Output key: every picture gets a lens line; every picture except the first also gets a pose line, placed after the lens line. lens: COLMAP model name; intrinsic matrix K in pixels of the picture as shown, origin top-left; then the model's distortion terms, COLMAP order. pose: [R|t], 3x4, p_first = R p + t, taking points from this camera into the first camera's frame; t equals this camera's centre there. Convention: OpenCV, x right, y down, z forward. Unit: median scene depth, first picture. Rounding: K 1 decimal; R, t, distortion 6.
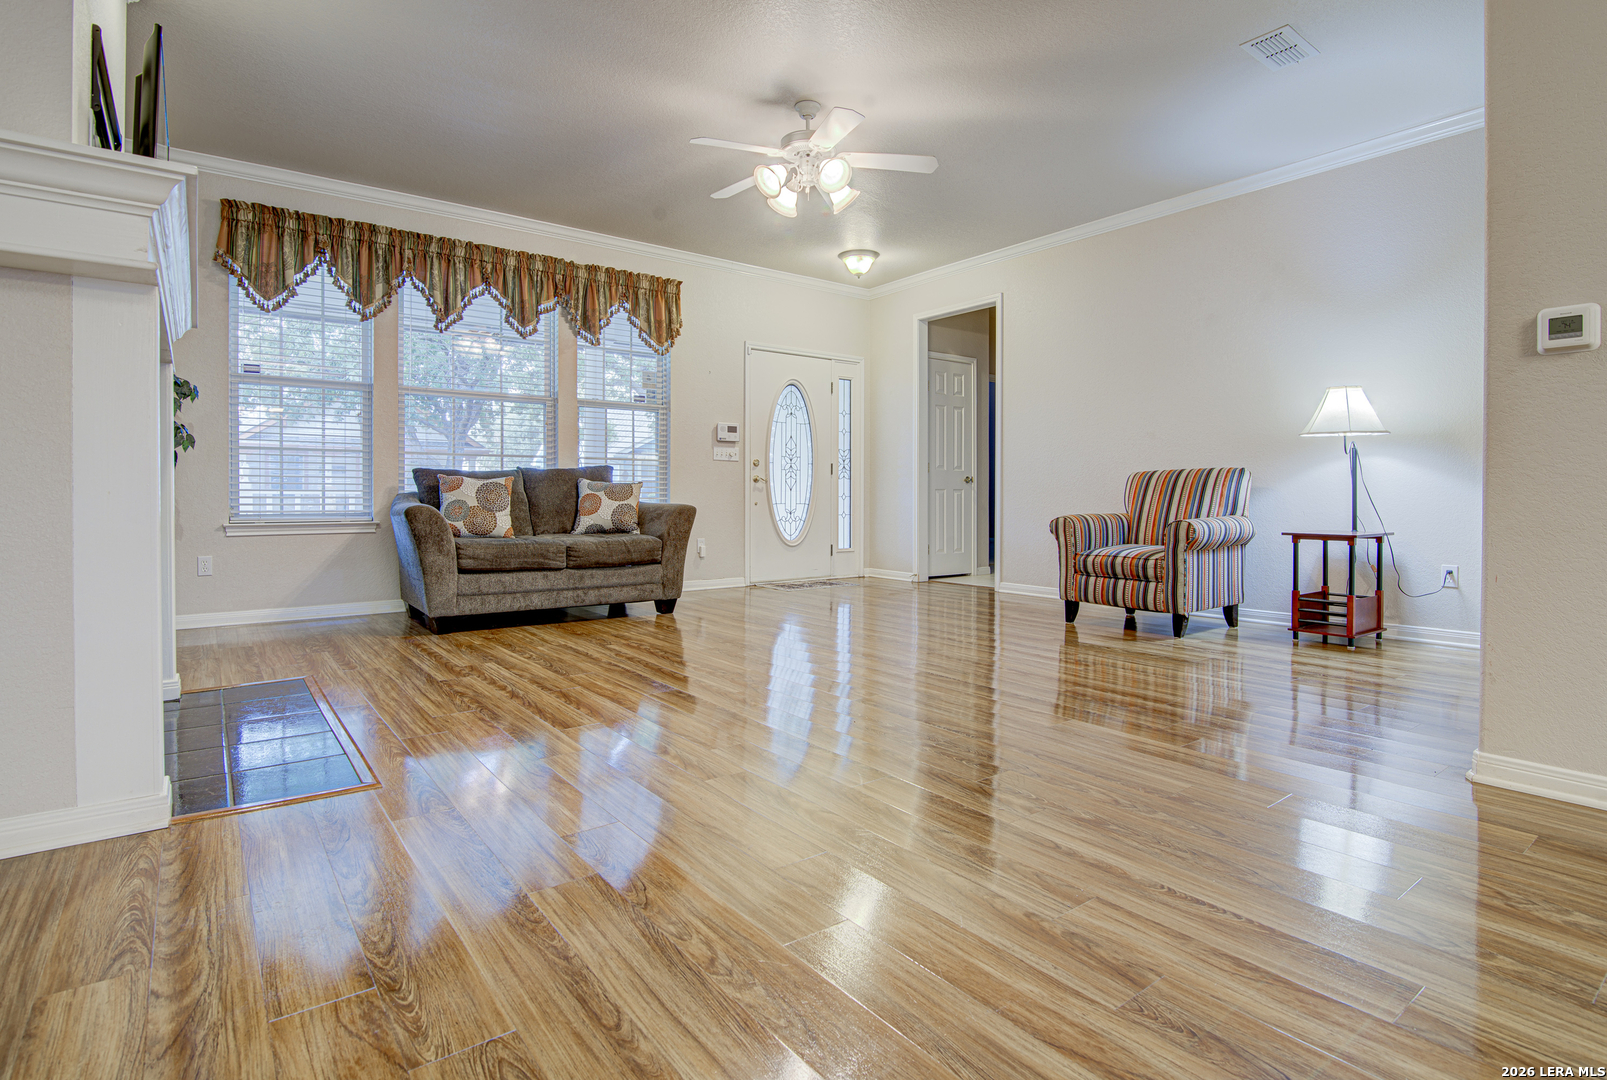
lens RADIAL K [[803.4, 0, 806.7], [0, 803.4, 510.6], [0, 0, 1]] dist [-0.011083, -0.000344]
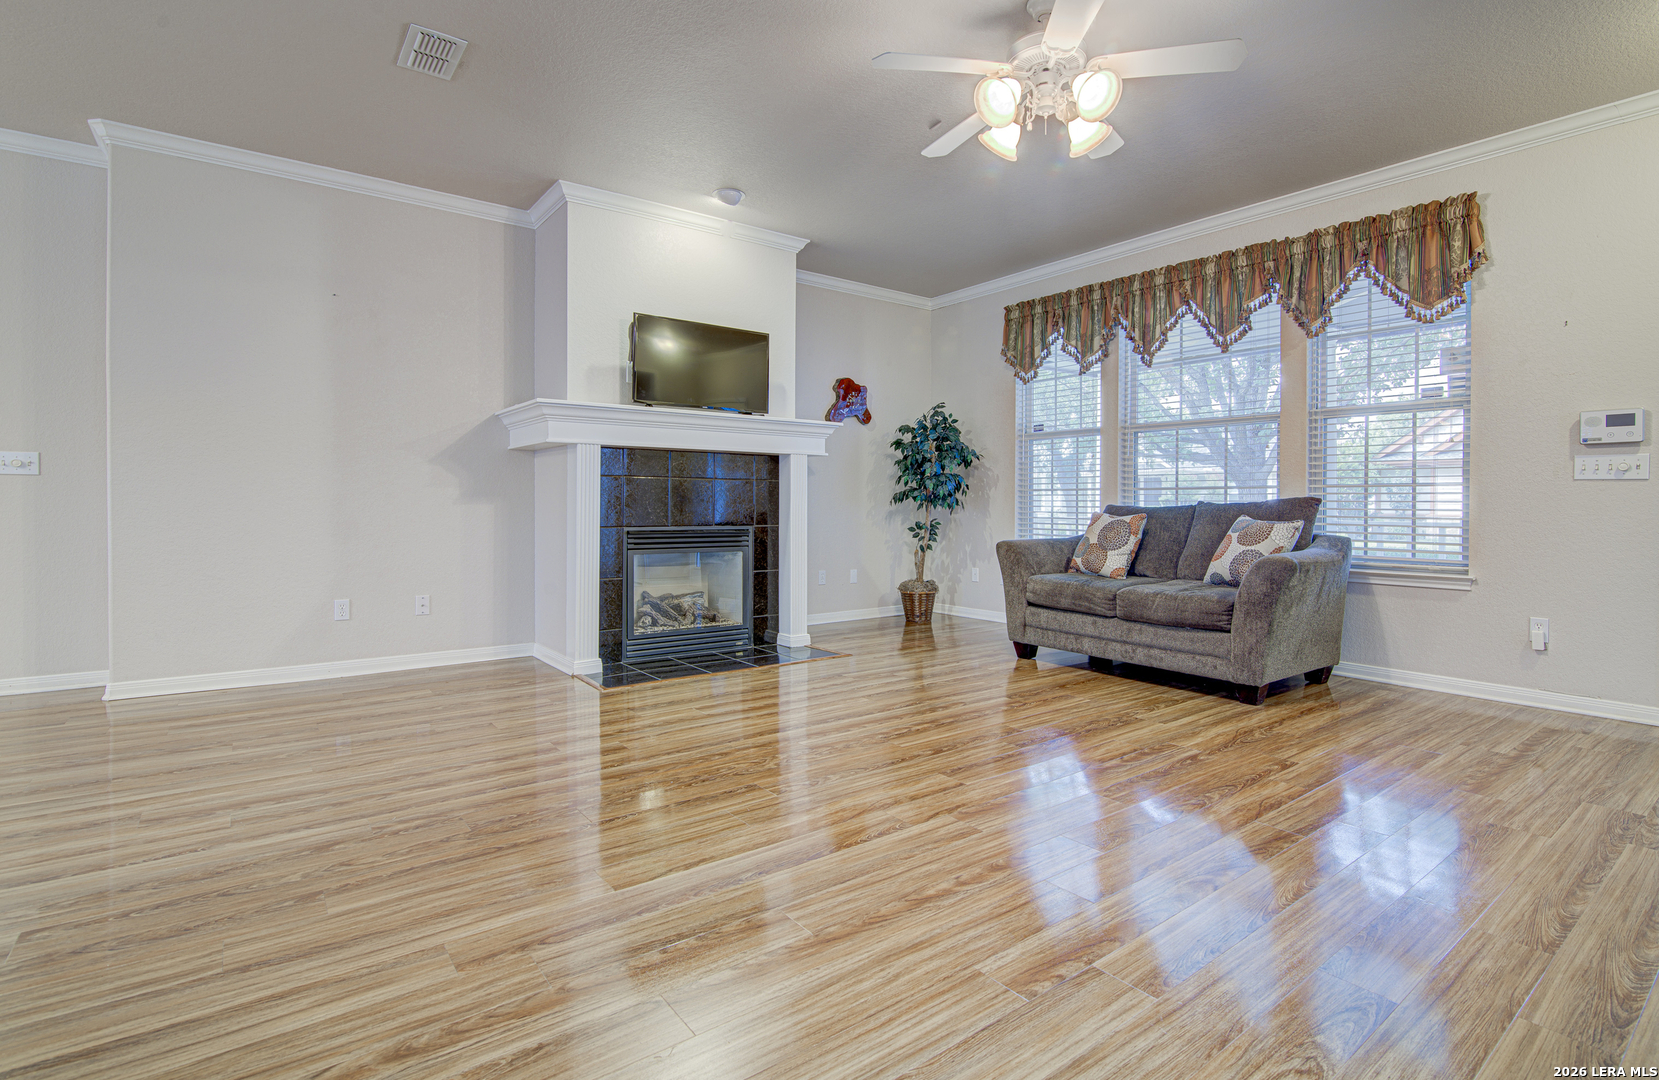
lens RADIAL K [[797.9, 0, 836.1], [0, 797.9, 510.4], [0, 0, 1]] dist [-0.019159, 0.000220]
pose [[-0.004107, 0.006017, -0.999973, 0.560384], [-0.026370, 0.999633, 0.006123, -0.042433], [0.999644, 0.026394, -0.003947, 0.655662]]
